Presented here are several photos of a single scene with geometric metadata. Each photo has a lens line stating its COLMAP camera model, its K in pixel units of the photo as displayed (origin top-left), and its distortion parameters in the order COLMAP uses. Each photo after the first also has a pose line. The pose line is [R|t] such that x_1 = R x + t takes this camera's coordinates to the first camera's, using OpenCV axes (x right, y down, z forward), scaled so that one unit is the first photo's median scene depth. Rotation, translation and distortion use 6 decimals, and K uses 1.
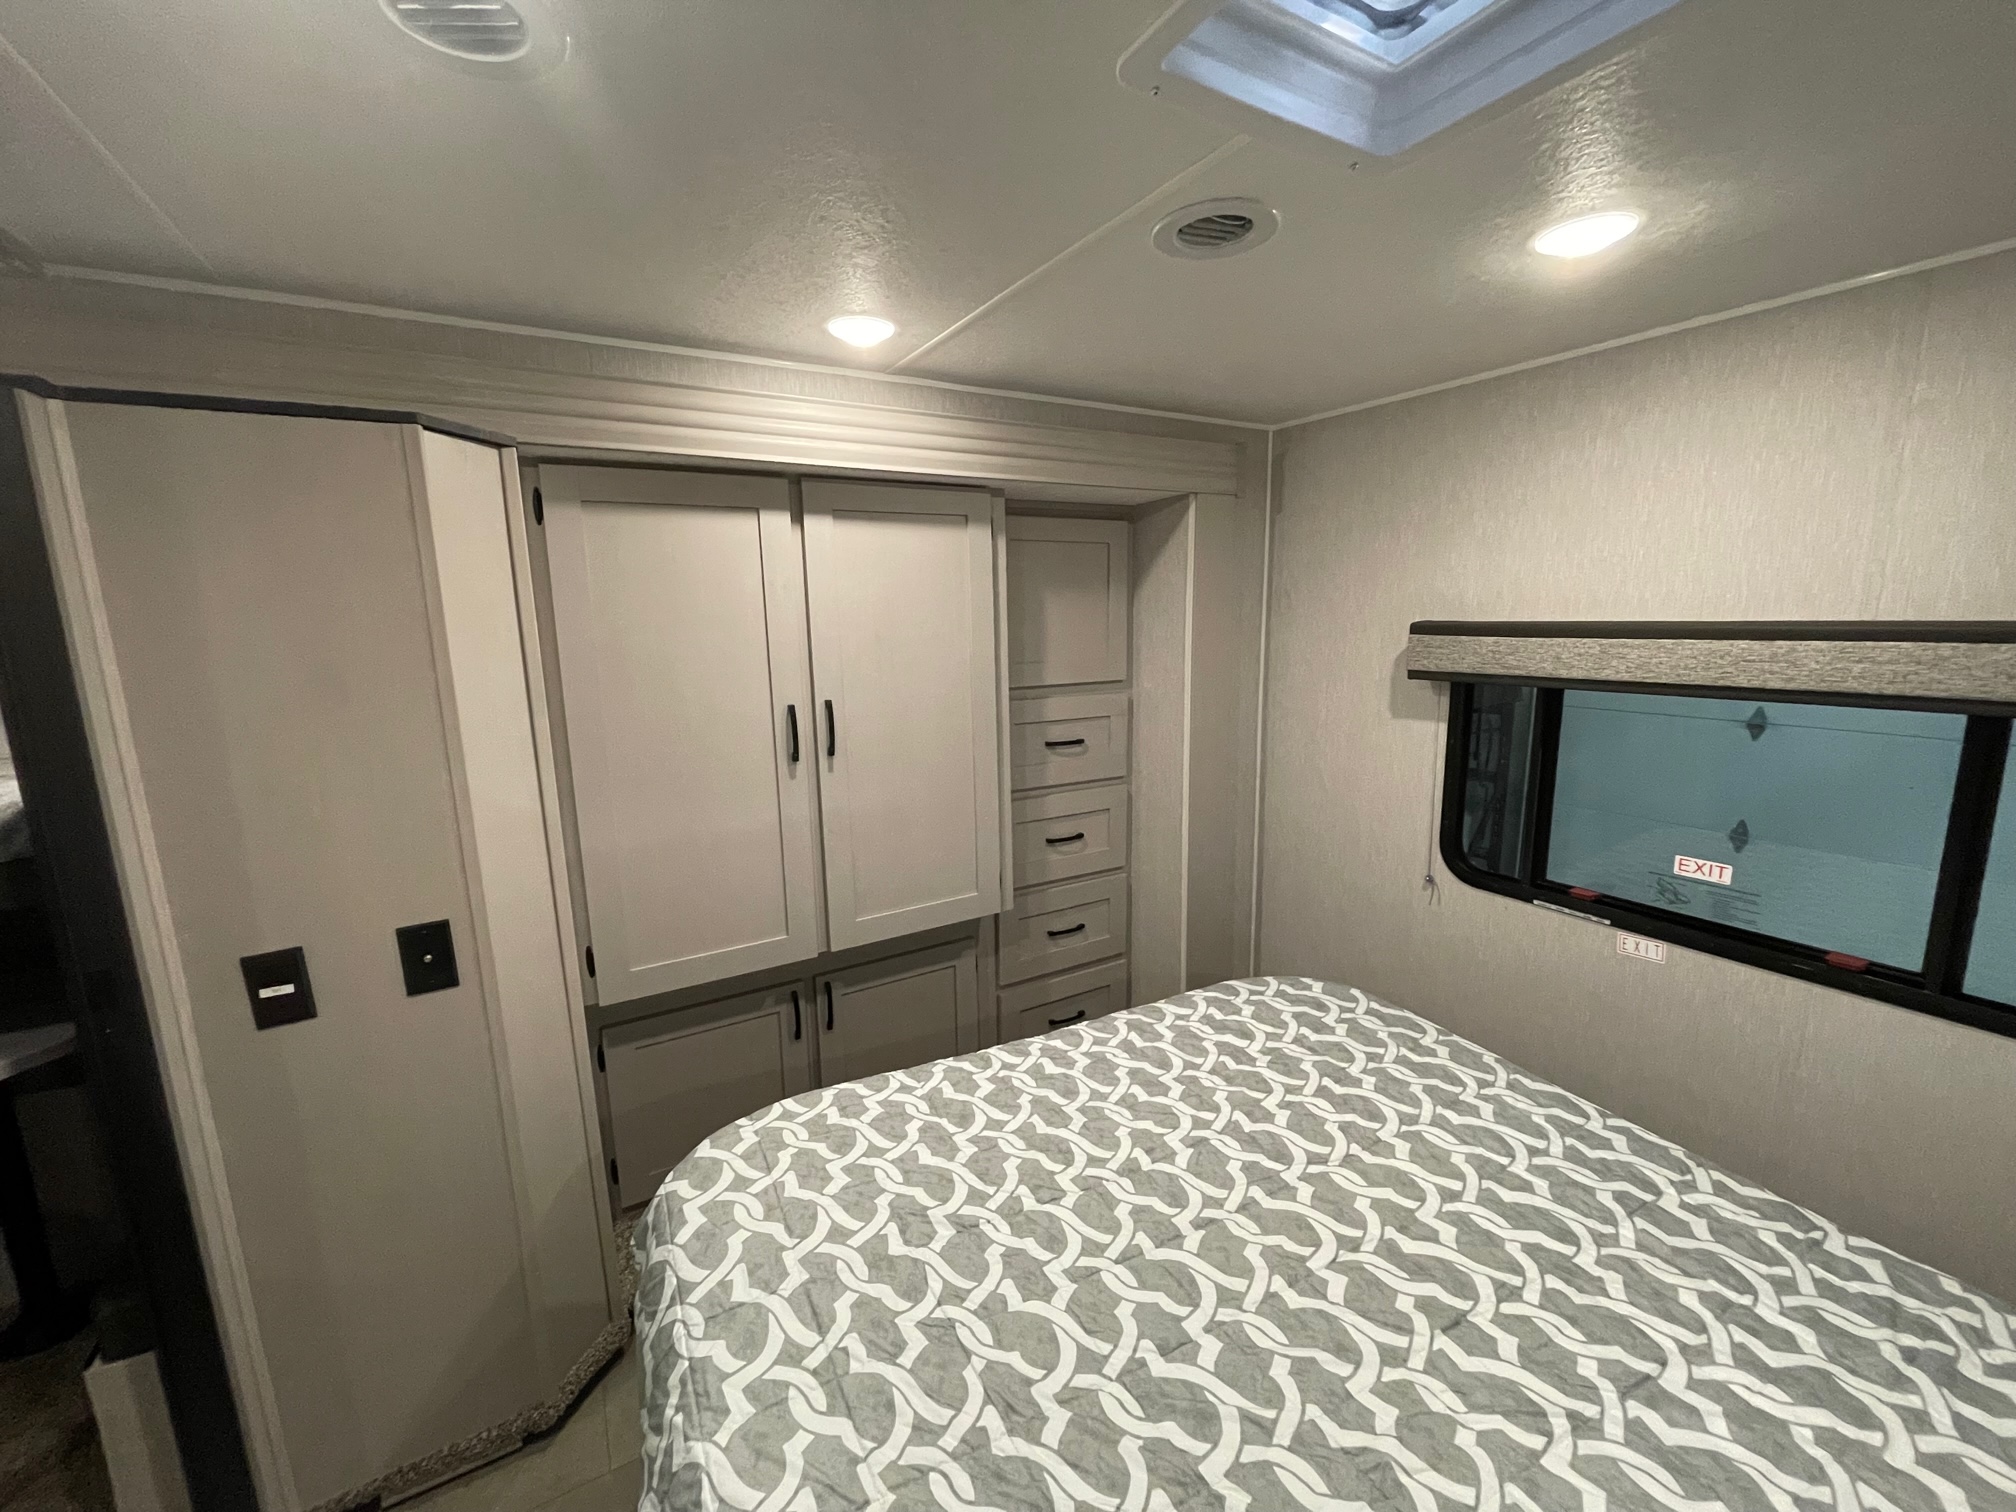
lens RADIAL K [[815.5, 0, 1000.9], [0, 815.5, 754.6], [0, 0, 1]] dist [-0.000588, 0.000013]
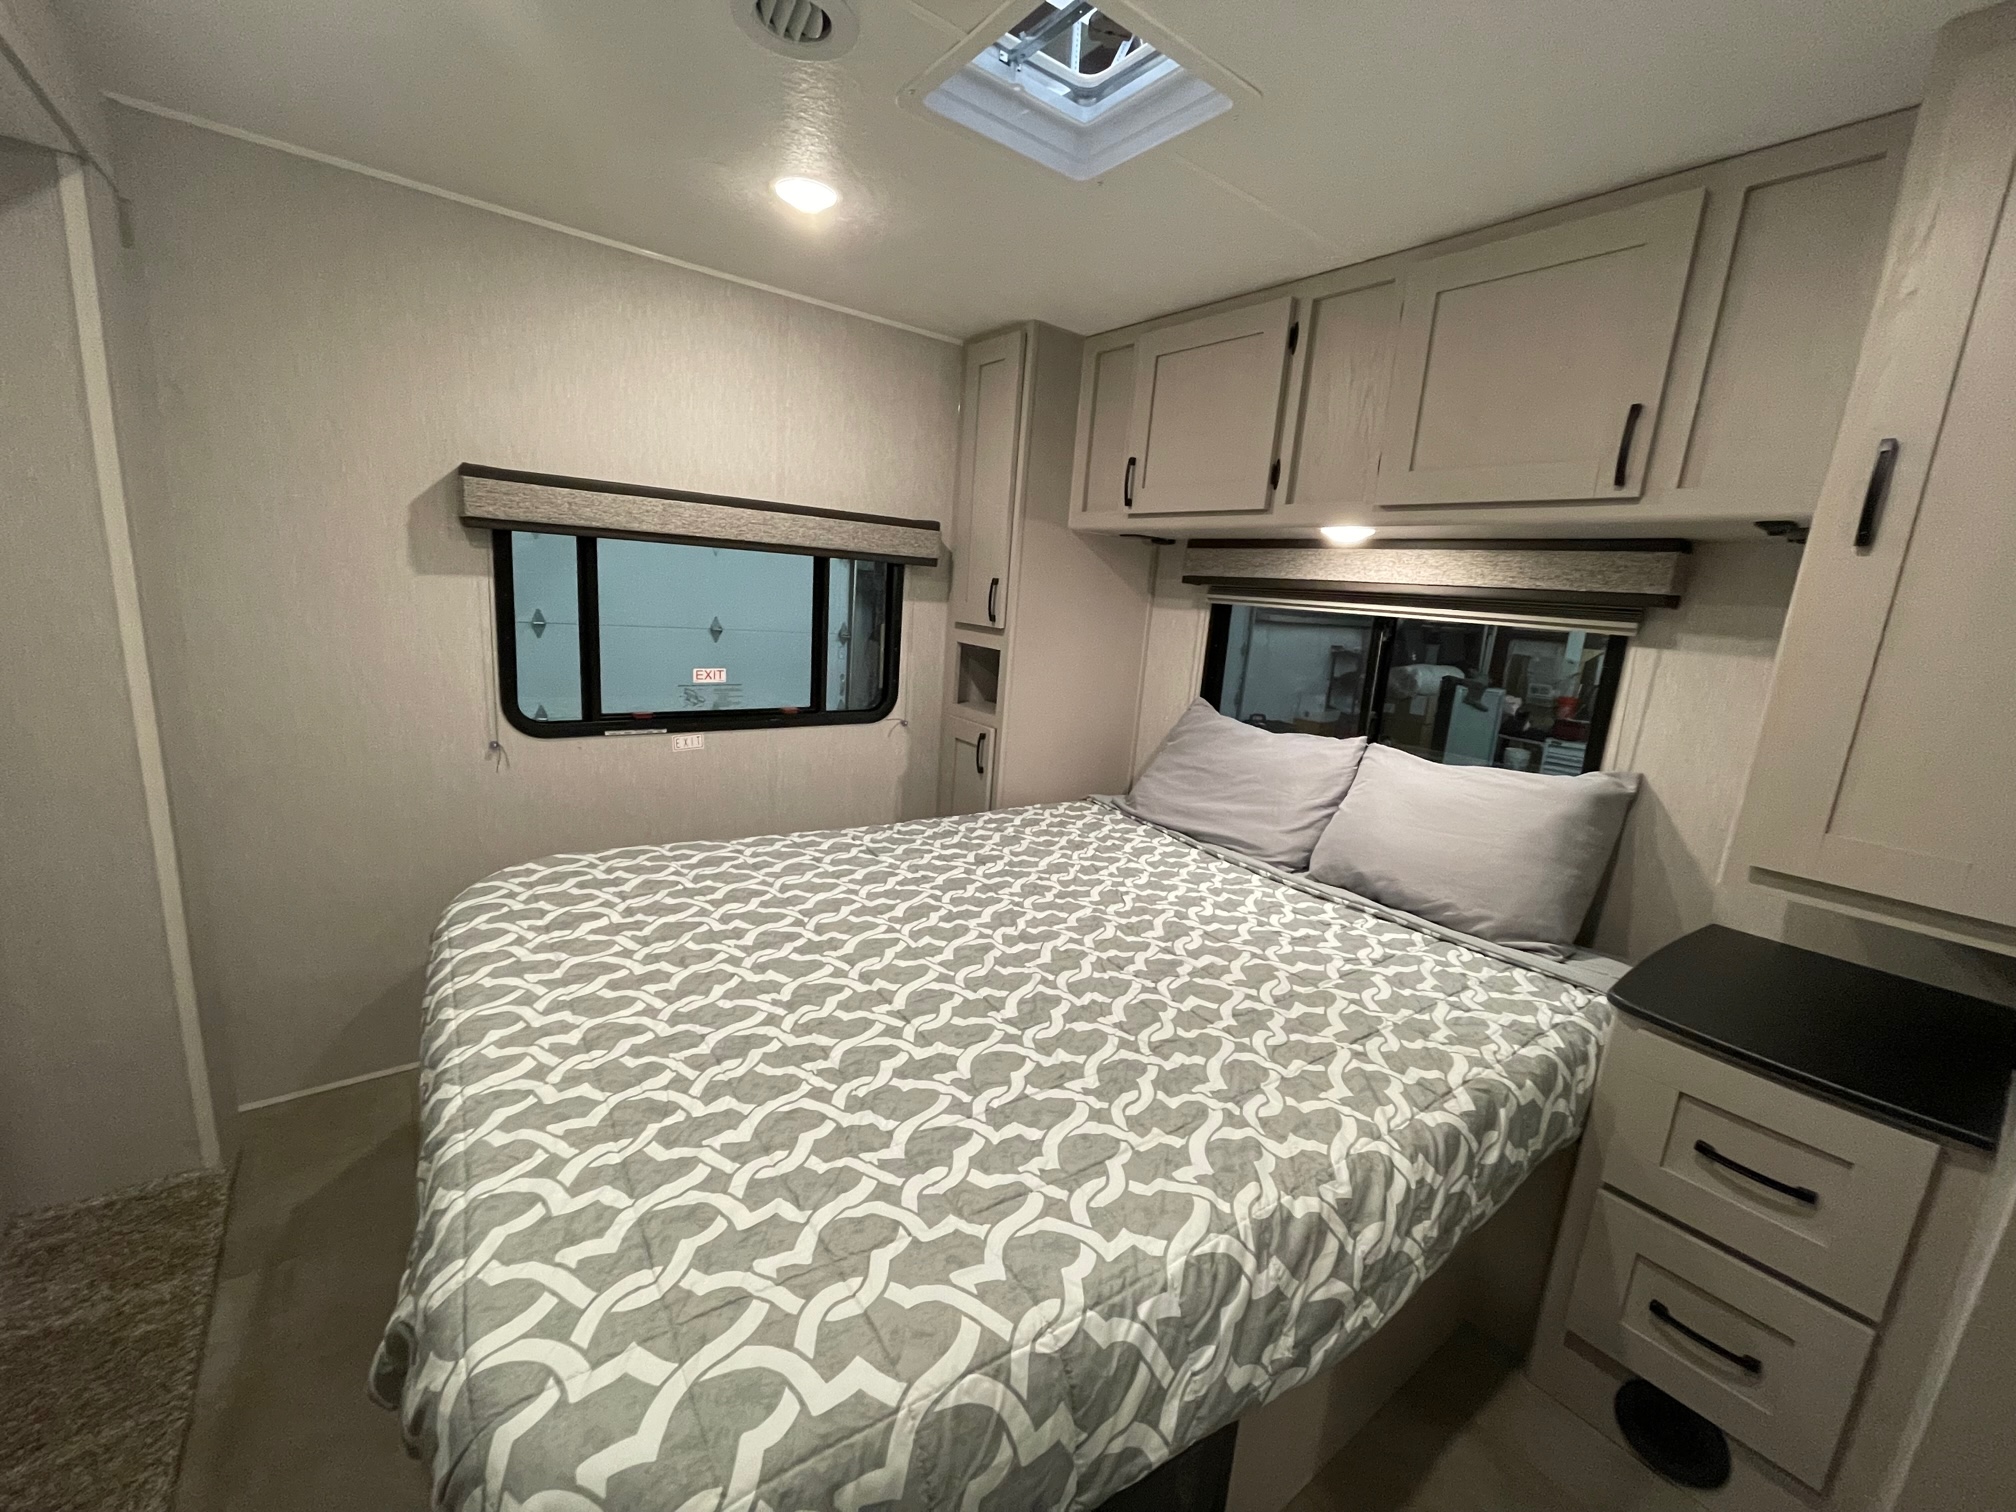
lens RADIAL K [[815.5, 0, 1000.9], [0, 815.5, 754.6], [0, 0, 1]] dist [-0.000588, 0.000013]
pose [[-0.127306, -0.189211, 0.973649, -0.652841], [0.102761, 0.973837, 0.202684, 0.040979], [-0.986526, 0.125856, -0.104532, 0.696697]]
